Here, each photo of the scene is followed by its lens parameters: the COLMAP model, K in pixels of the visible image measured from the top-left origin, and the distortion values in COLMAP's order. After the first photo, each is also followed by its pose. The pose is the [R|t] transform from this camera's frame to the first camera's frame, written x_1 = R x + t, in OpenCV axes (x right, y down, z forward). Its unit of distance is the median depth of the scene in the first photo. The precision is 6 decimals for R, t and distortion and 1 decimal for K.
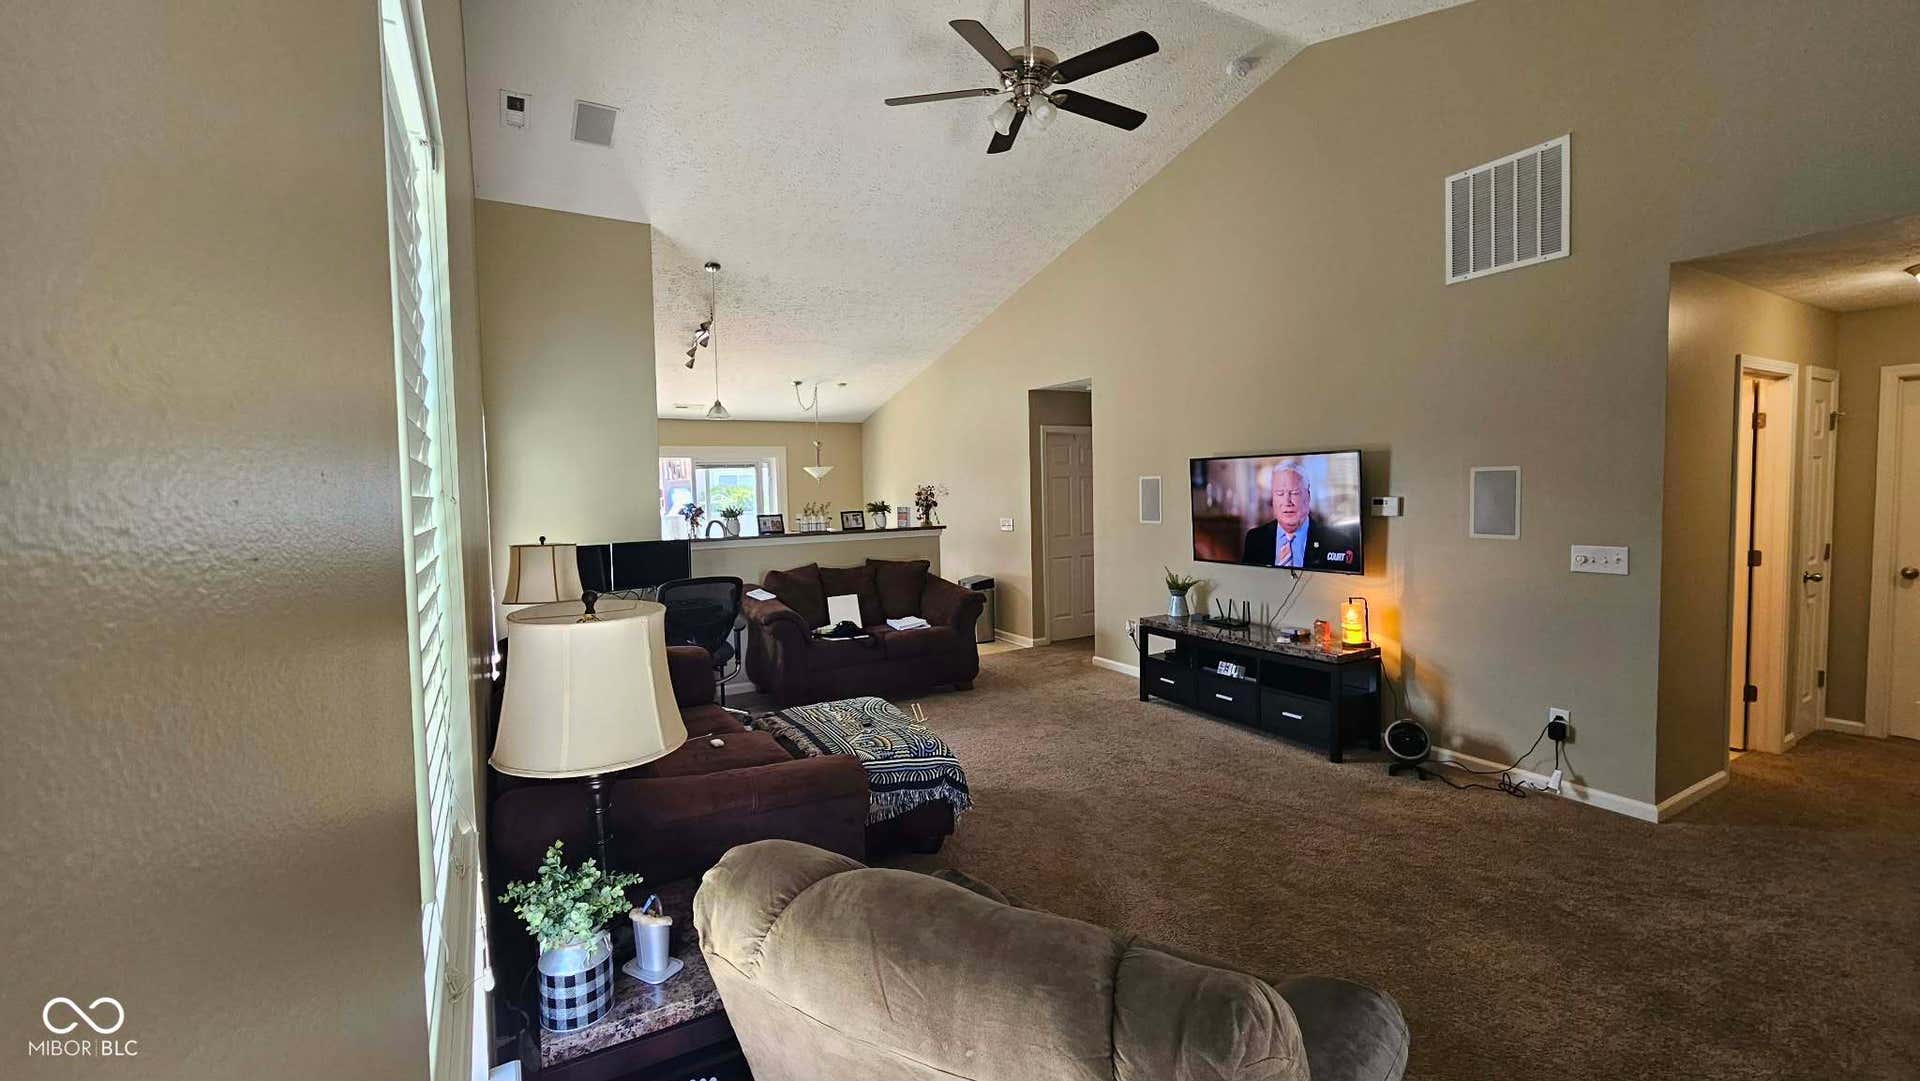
lens RADIAL K [[783.3, 0, 960.0], [0, 783.3, 540.5], [0, 0, 1]] dist [-0.017152, -0.000119]
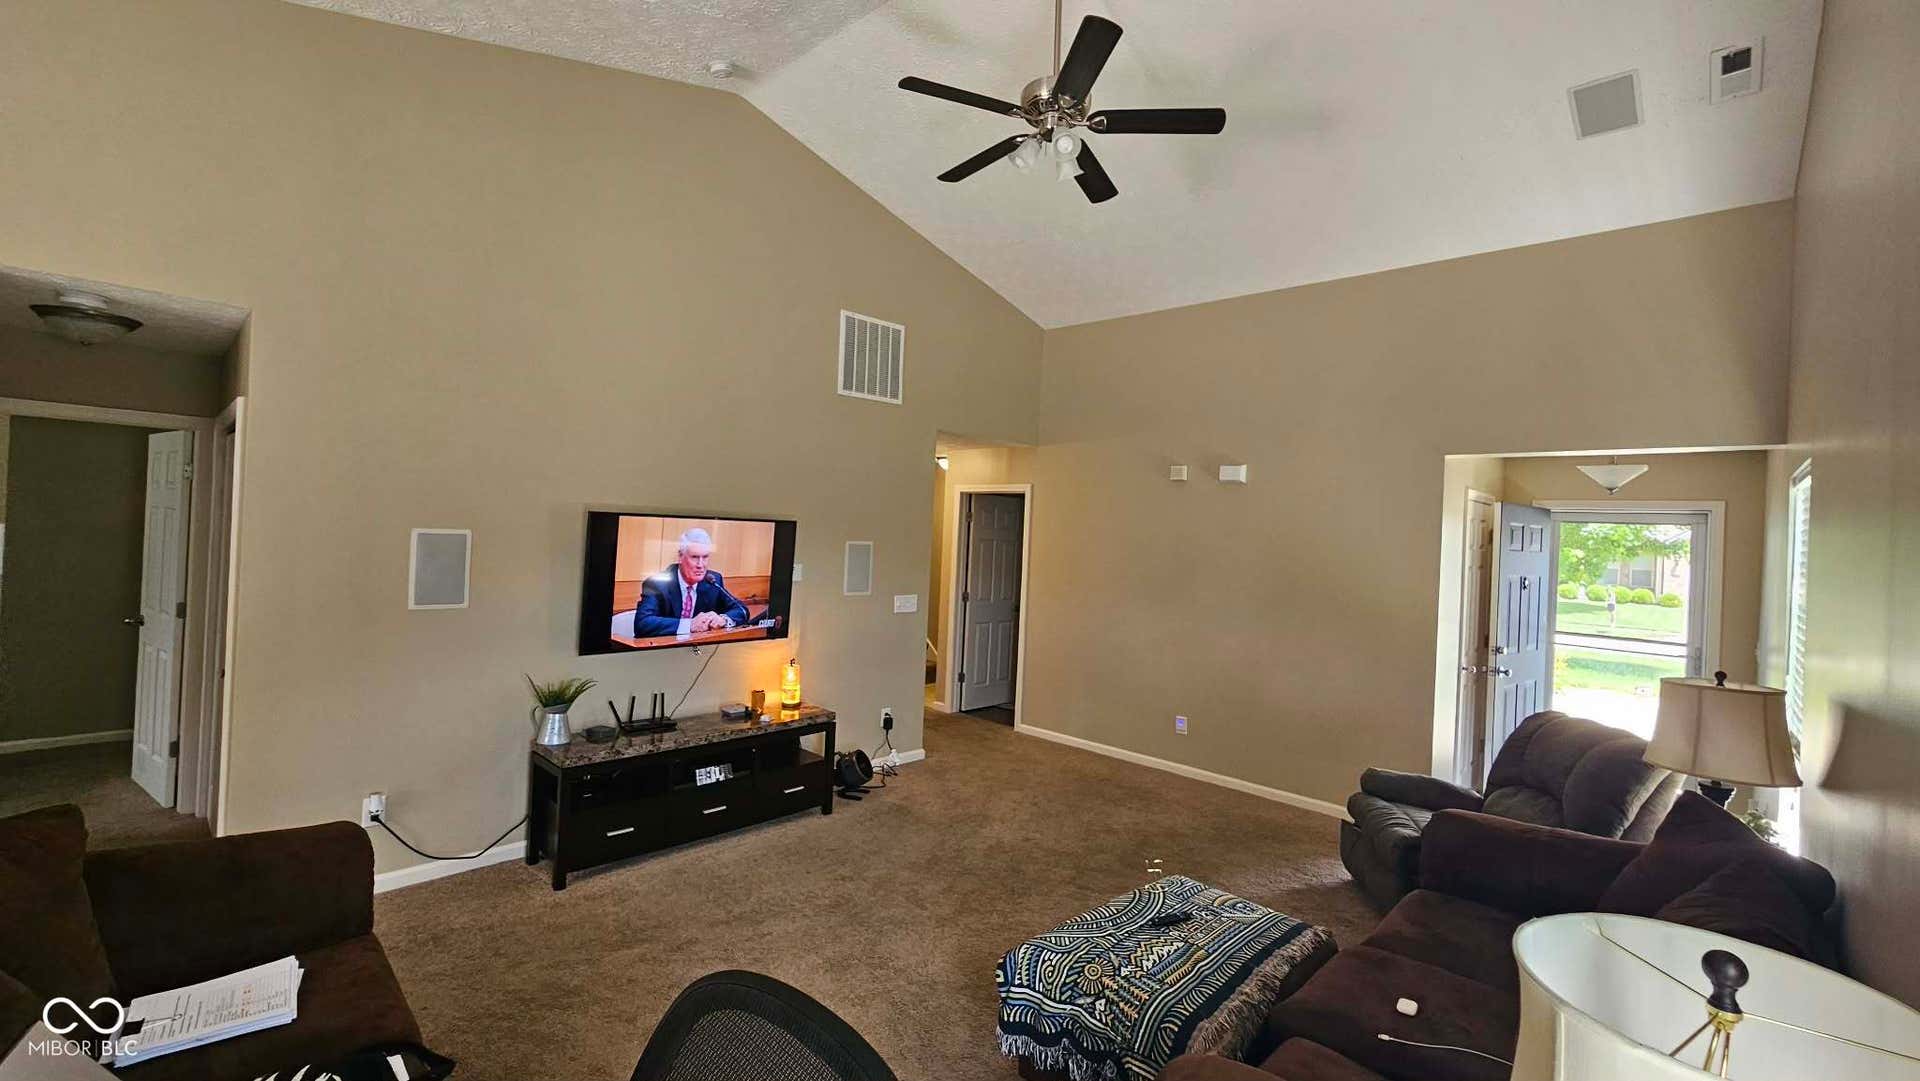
lens RADIAL K [[788.5, 0, 947.8], [0, 788.5, 535.6], [0, 0, 1]] dist [0.000582, 0.000108]
pose [[-0.265272, 0.000345, 0.964173, -0.580472], [0.025733, 0.999646, 0.006722, -0.096513], [-0.963830, 0.026594, -0.265187, 1.063941]]
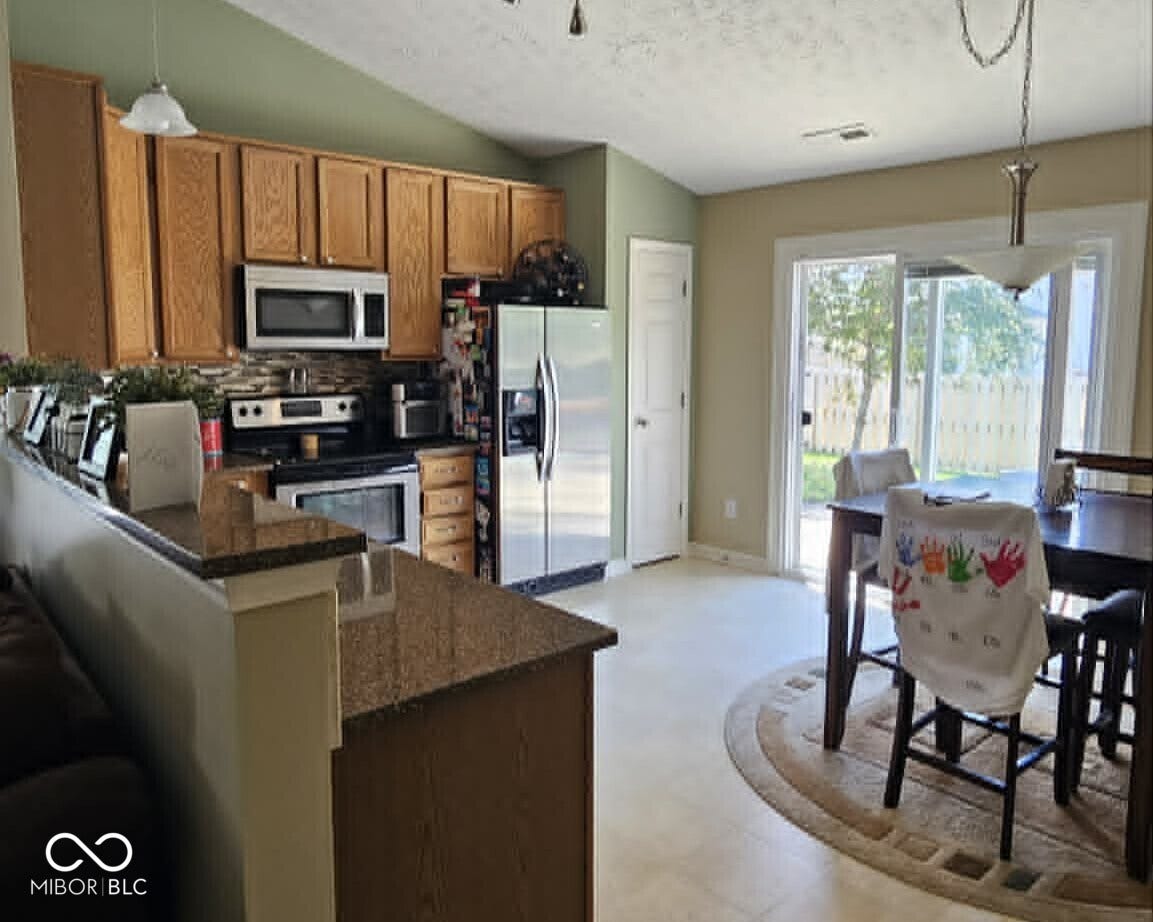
lens RADIAL K [[834.8, 0, 605.2], [0, 834.8, 433.1], [0, 0, 1]] dist [-0.005686, -0.000573]
pose [[0.197287, 0.132789, -0.971311, 0.219965], [-0.074436, 0.989953, 0.120219, -0.099213], [0.977516, 0.048583, 0.205189, 1.573423]]
